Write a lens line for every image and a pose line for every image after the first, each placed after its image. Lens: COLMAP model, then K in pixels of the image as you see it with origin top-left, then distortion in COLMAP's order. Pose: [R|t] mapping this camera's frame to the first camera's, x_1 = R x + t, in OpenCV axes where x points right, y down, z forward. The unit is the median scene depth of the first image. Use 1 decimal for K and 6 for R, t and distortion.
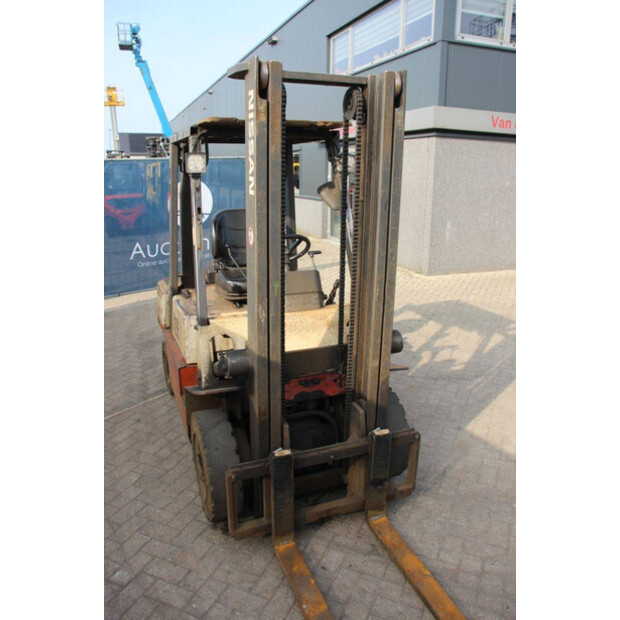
lens RADIAL K [[508.3, 0, 310.3], [0, 508.3, 310.1], [0, 0, 1]] dist [-0.116832, 0.047753]
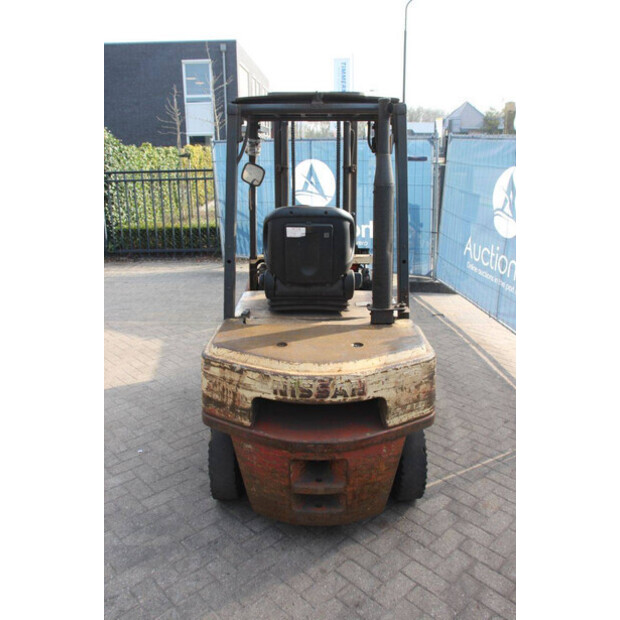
lens RADIAL K [[527.4, 0, 312.6], [0, 527.4, 311.6], [0, 0, 1]] dist [-0.118114, 0.040263]
pose [[-0.924180, -0.116376, 0.363797, -0.371129], [0.101754, 0.843020, 0.528169, -0.402681], [-0.368154, 0.525141, -0.767261, 1.425092]]
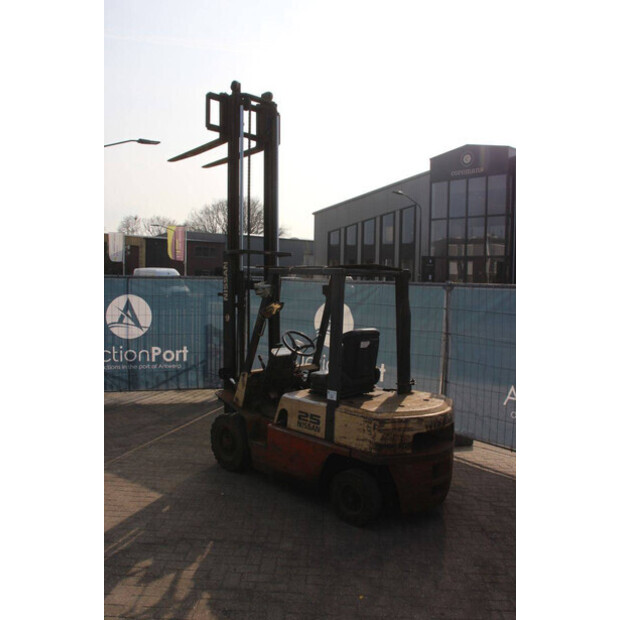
lens RADIAL K [[527.4, 0, 312.2], [0, 527.4, 311.3], [0, 0, 1]] dist [-0.118114, 0.040263]
pose [[-0.929930, -0.008615, -0.367635, 0.376022], [-0.127545, 0.945223, 0.300475, -0.516408], [0.344908, 0.326311, -0.880091, 1.765907]]
